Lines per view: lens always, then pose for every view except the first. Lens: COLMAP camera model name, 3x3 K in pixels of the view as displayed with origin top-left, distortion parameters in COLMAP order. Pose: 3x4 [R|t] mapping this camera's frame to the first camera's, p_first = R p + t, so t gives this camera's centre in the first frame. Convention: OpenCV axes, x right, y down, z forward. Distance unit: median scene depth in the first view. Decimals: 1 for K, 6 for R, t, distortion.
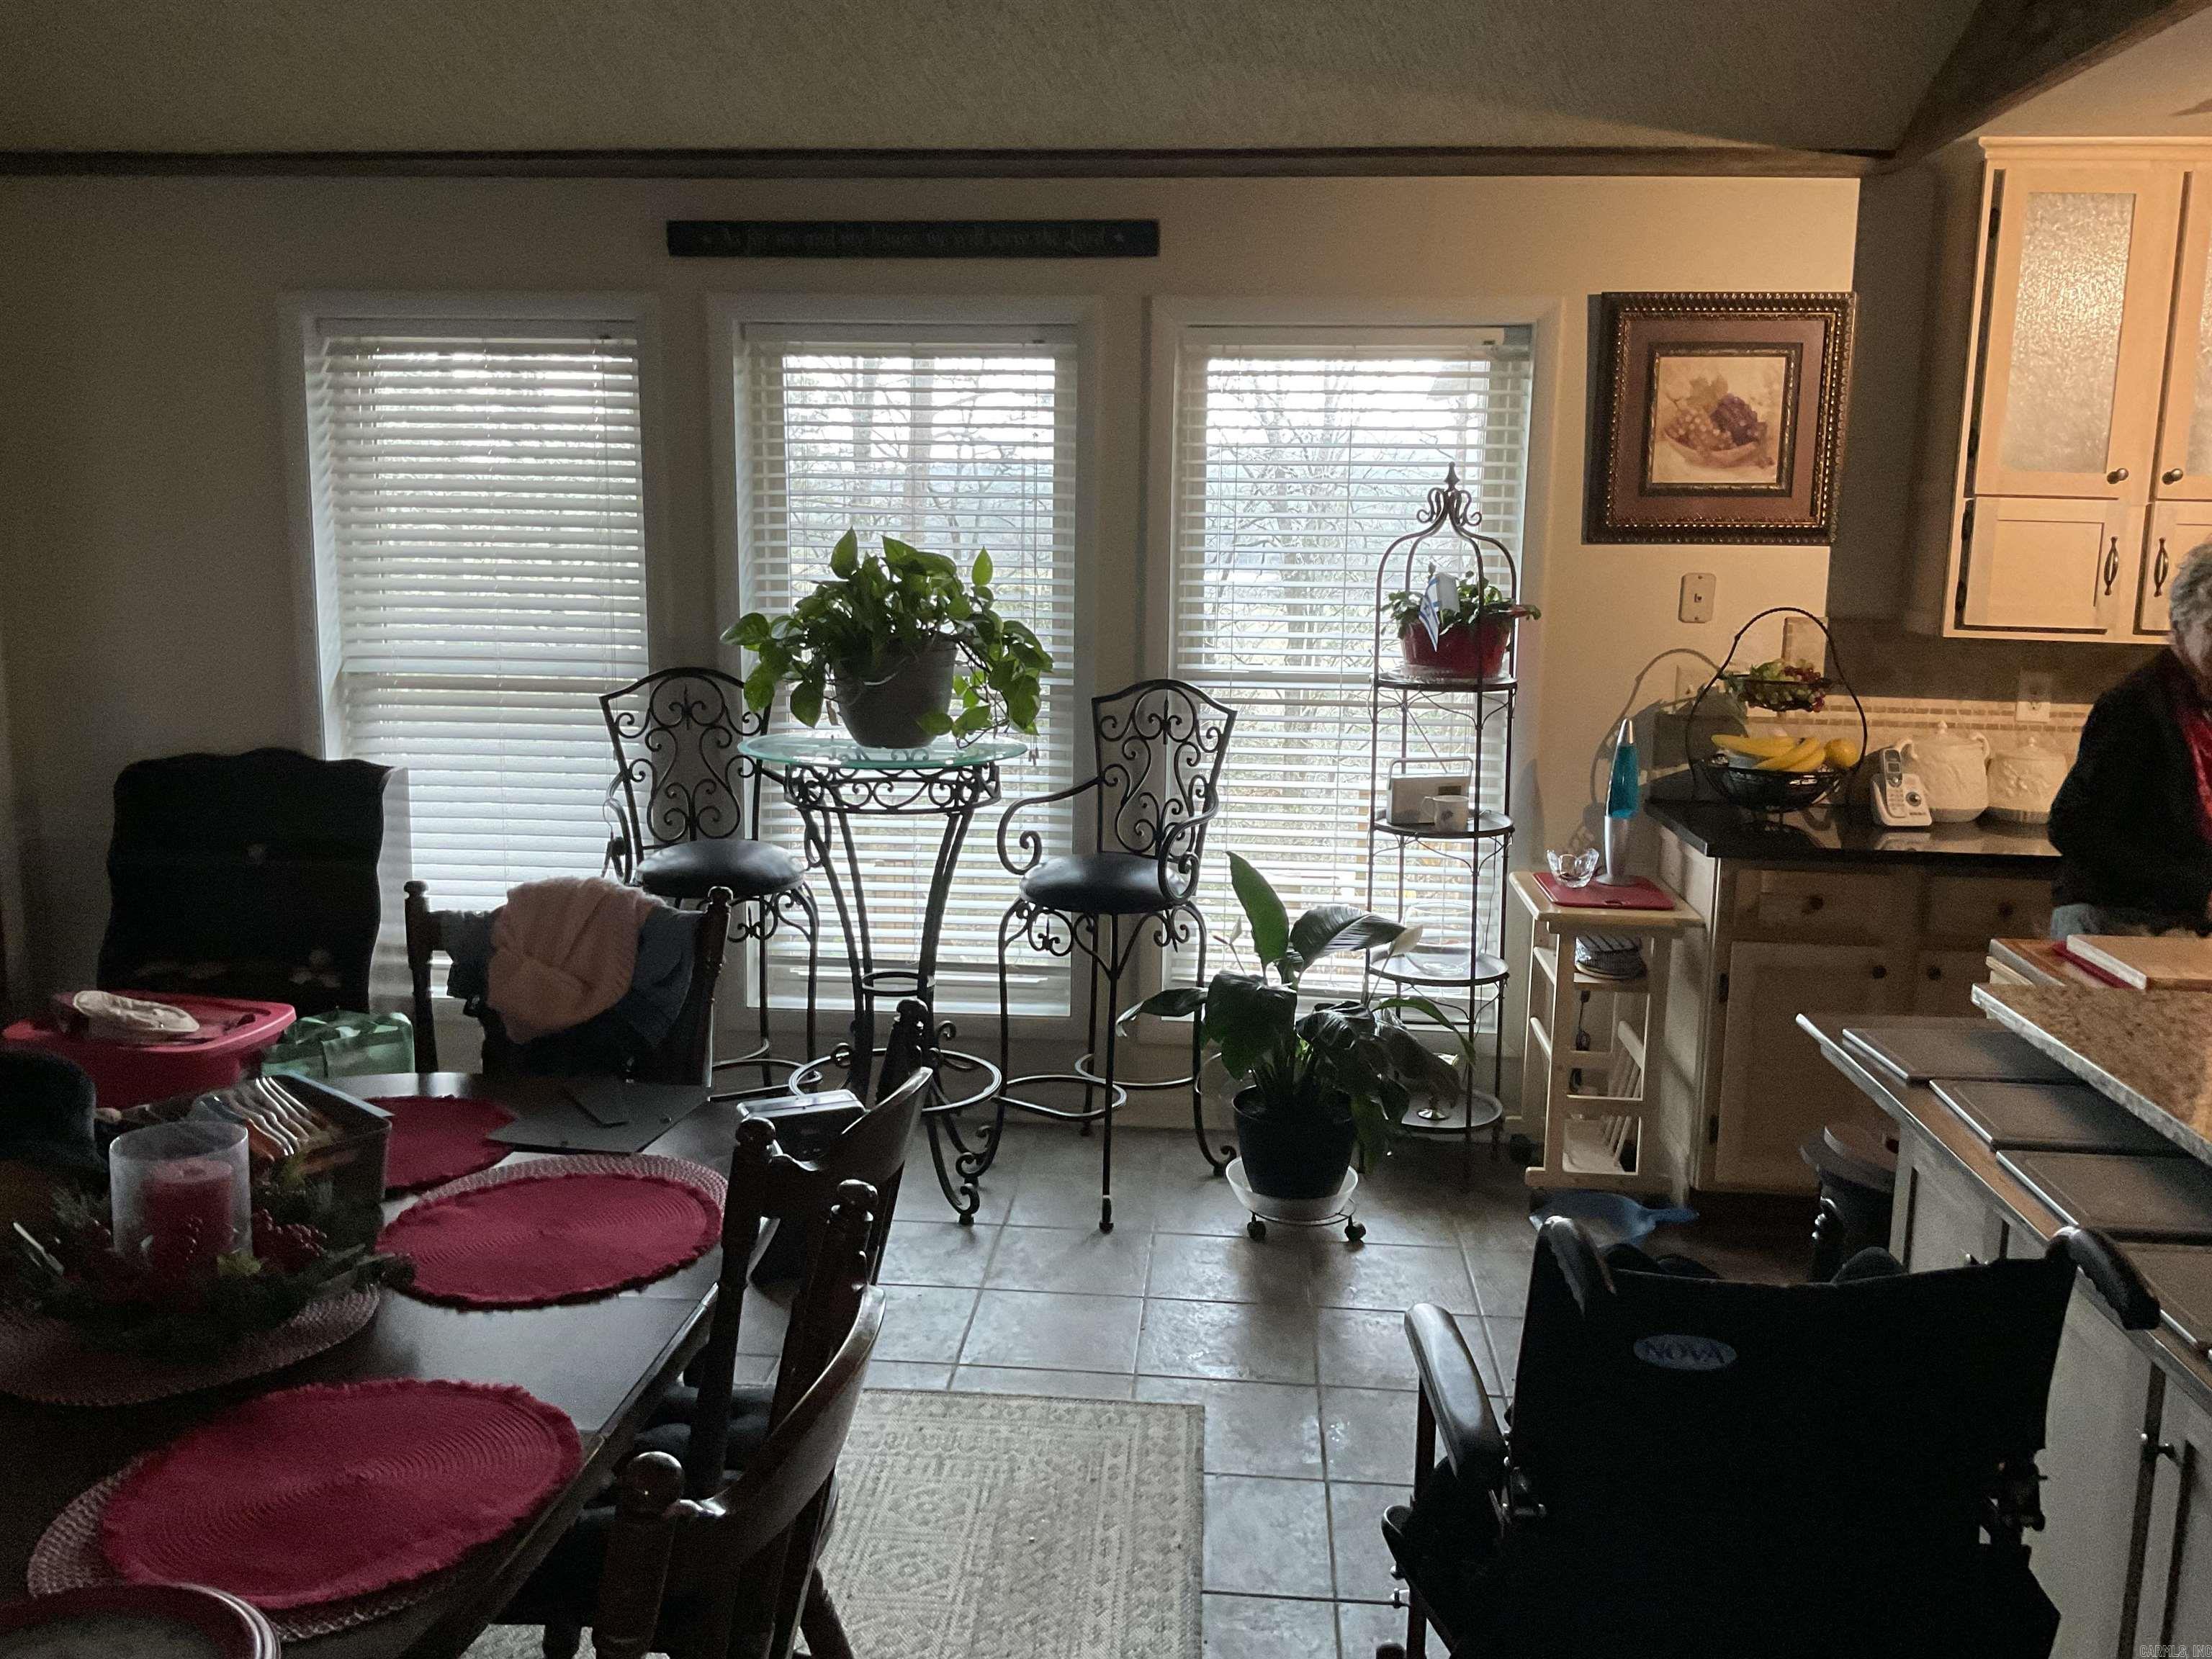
lens RADIAL K [[1850.4, 0, 1117.0], [0, 1850.4, 835.8], [0, 0, 1]] dist [0.060007, -0.110592]
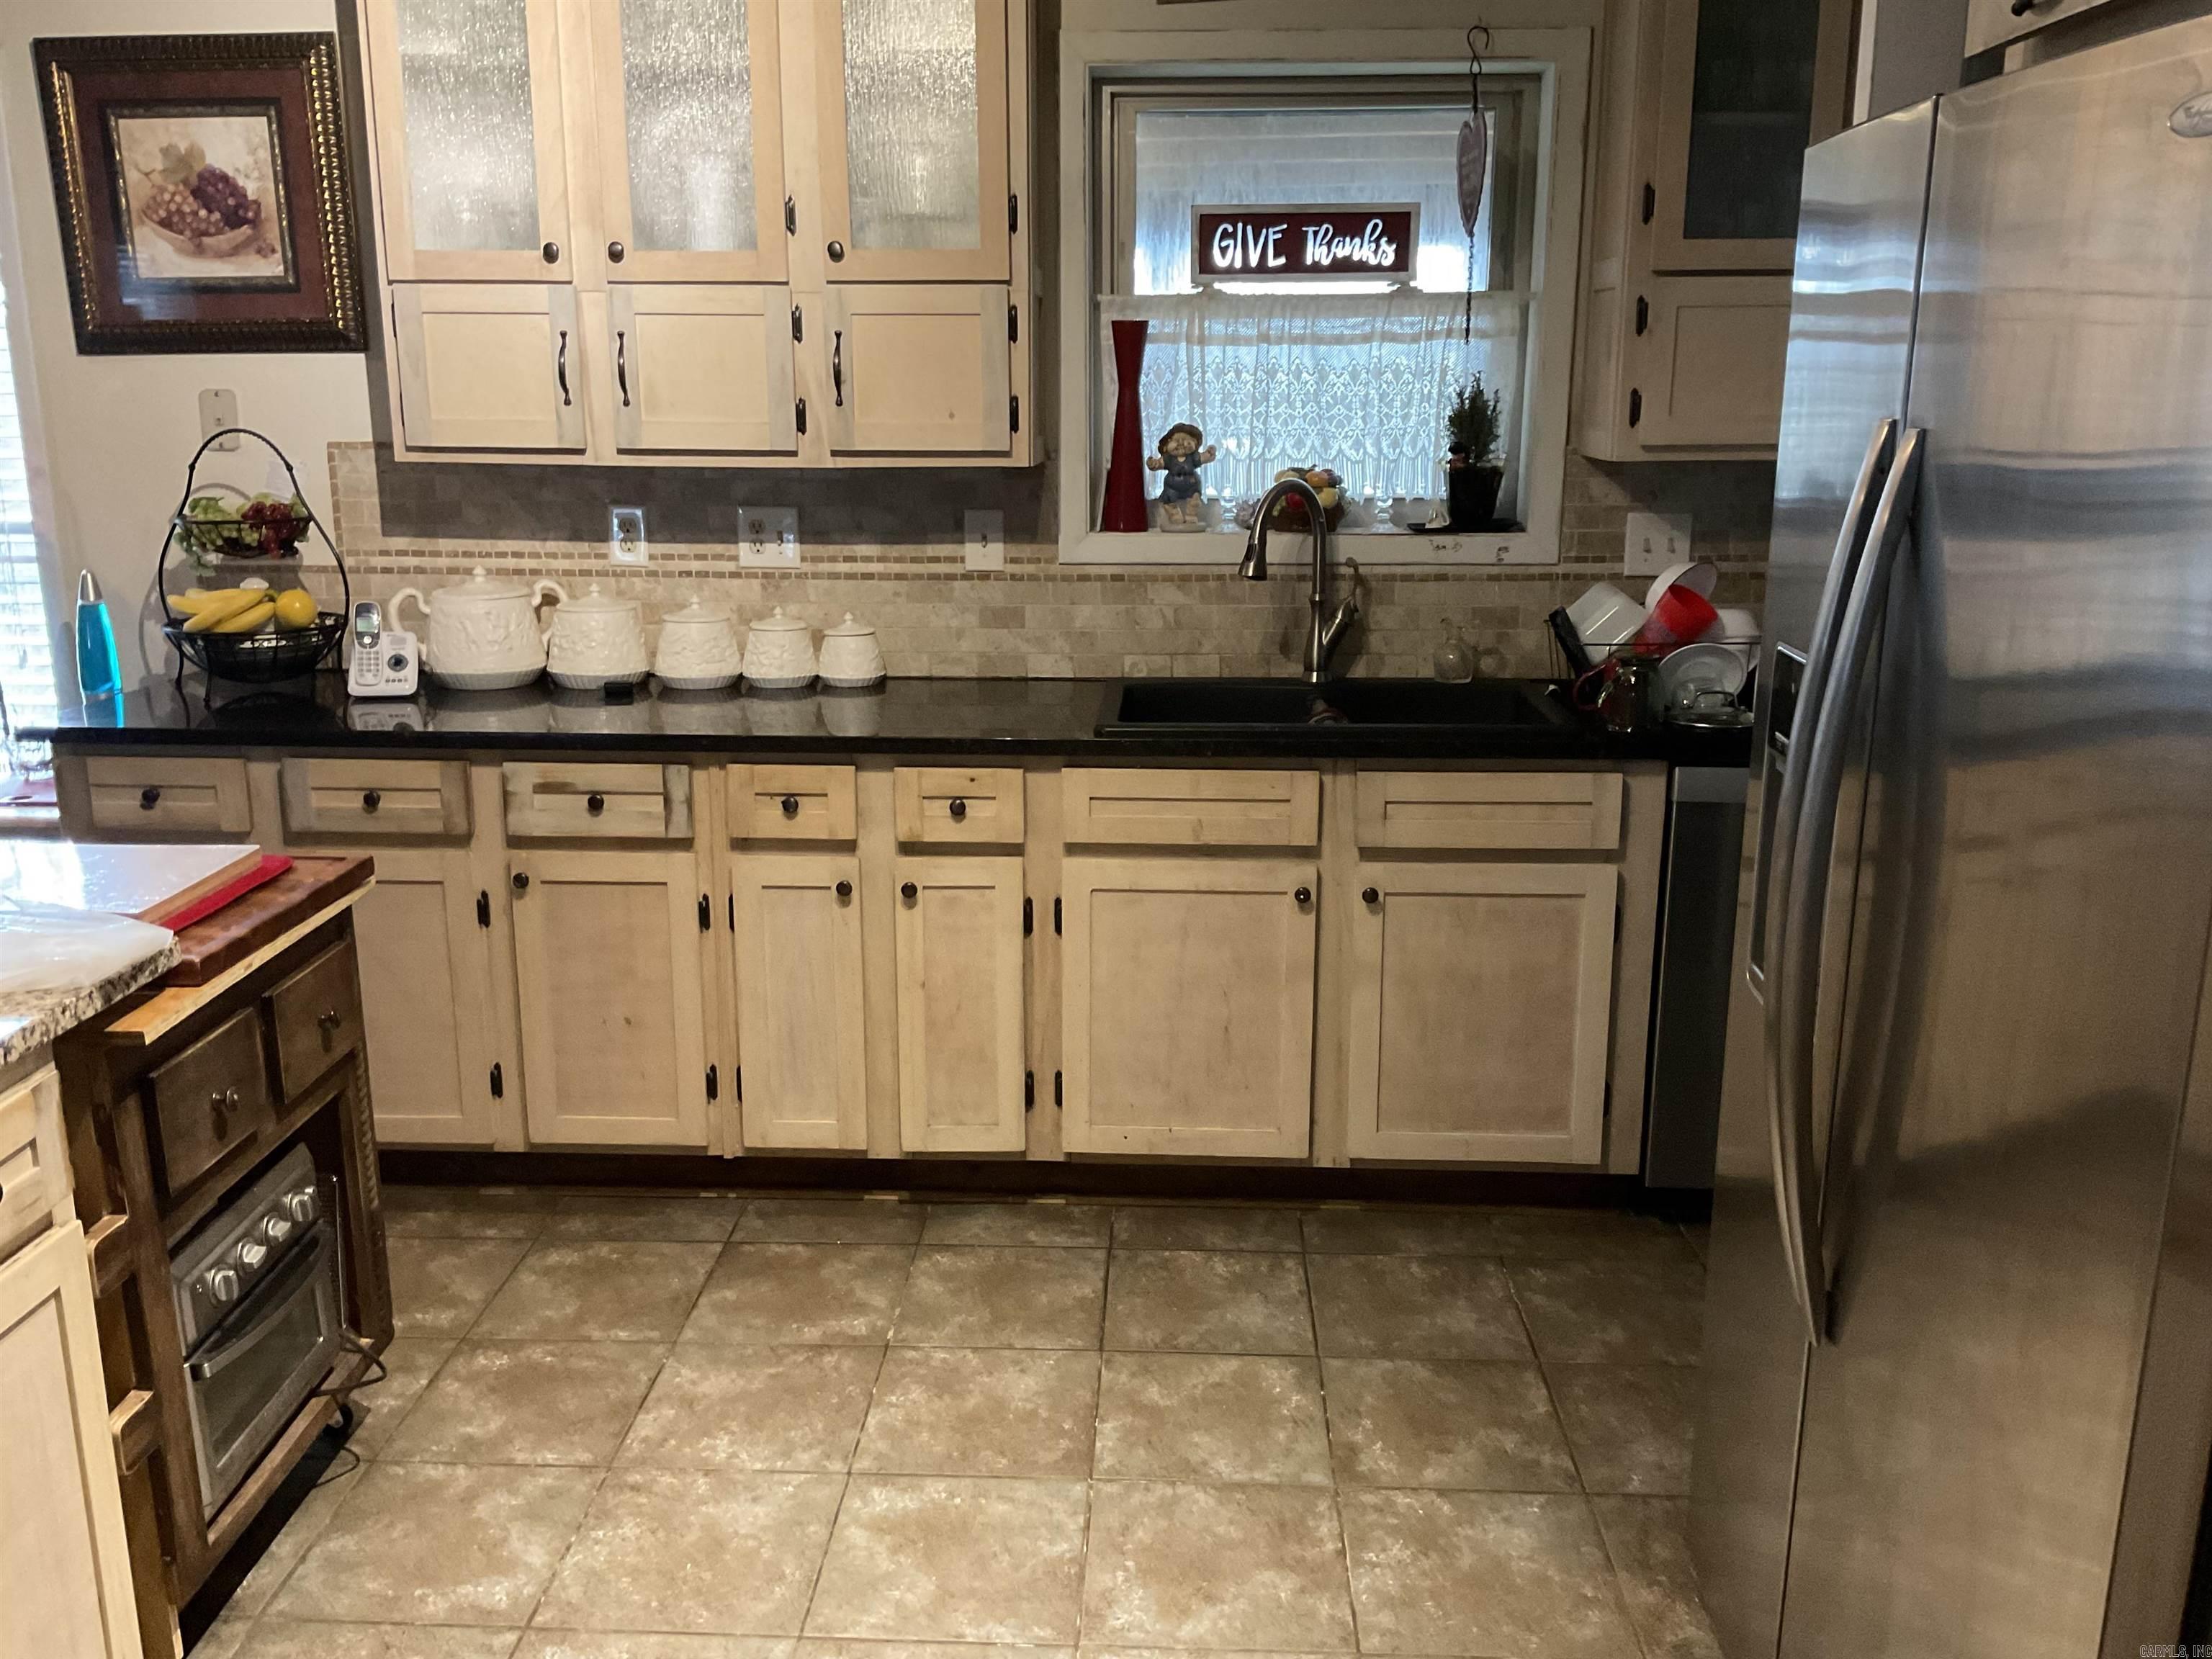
lens RADIAL K [[1850.4, 0, 1080.9], [0, 1850.4, 834.2], [0, 0, 1]] dist [0.060007, -0.110592]
pose [[0.999770, -0.021291, 0.002644, 0.771825], [0.021052, 0.997283, 0.070595, 0.004324], [-0.004140, -0.070523, 0.997502, 0.187228]]
